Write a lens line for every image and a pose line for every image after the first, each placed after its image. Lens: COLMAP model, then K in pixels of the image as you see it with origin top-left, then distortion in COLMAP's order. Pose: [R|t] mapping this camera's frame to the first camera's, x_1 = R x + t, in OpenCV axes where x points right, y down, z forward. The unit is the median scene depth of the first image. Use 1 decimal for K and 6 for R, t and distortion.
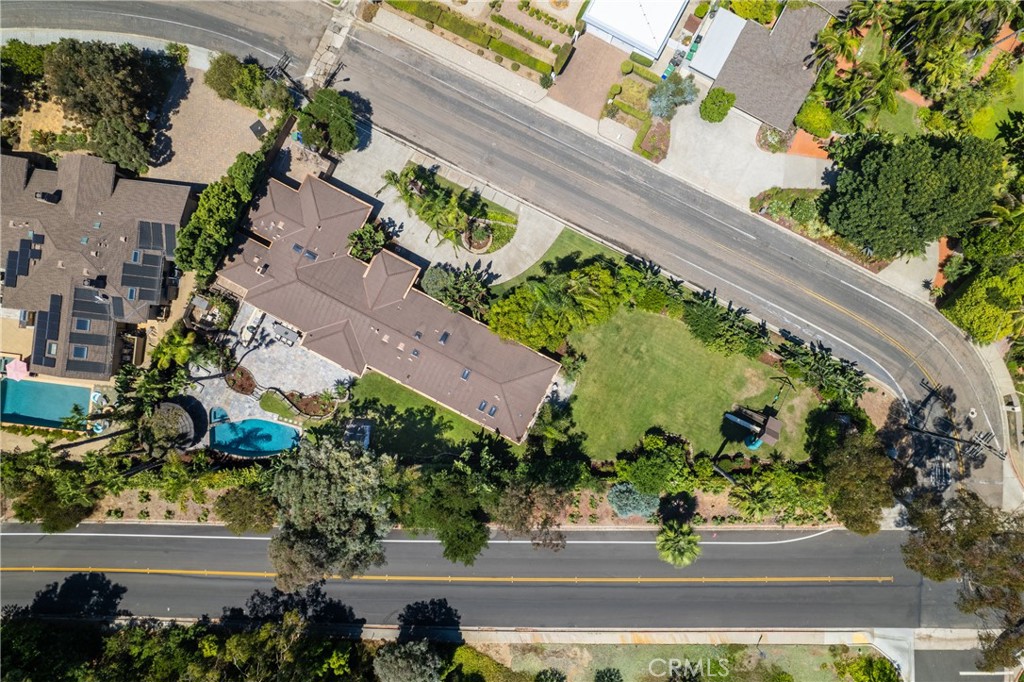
lens RADIAL K [[655.6, 0, 515.2], [0, 655.6, 340.0], [0, 0, 1]] dist [-0.064216, 0.051322]
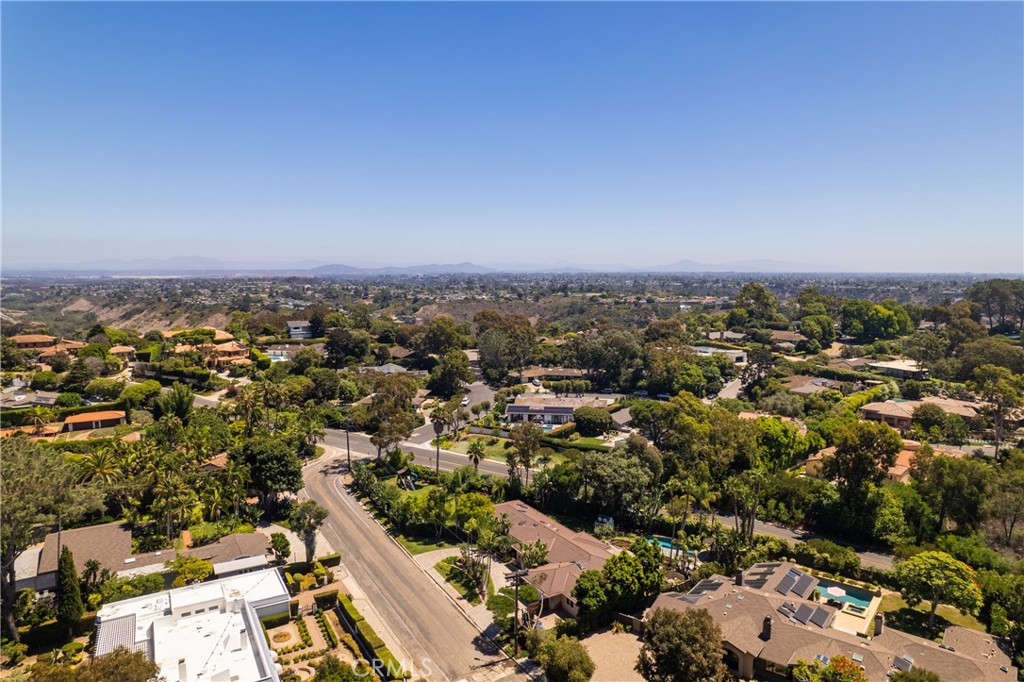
lens RADIAL K [[655.6, 0, 513.5], [0, 655.6, 337.9], [0, 0, 1]] dist [-0.064216, 0.051322]
pose [[-0.844599, -0.048021, 0.533242, -0.857994], [0.535243, -0.099833, 0.838778, -1.217081], [0.012956, 0.993845, 0.110022, 0.368433]]
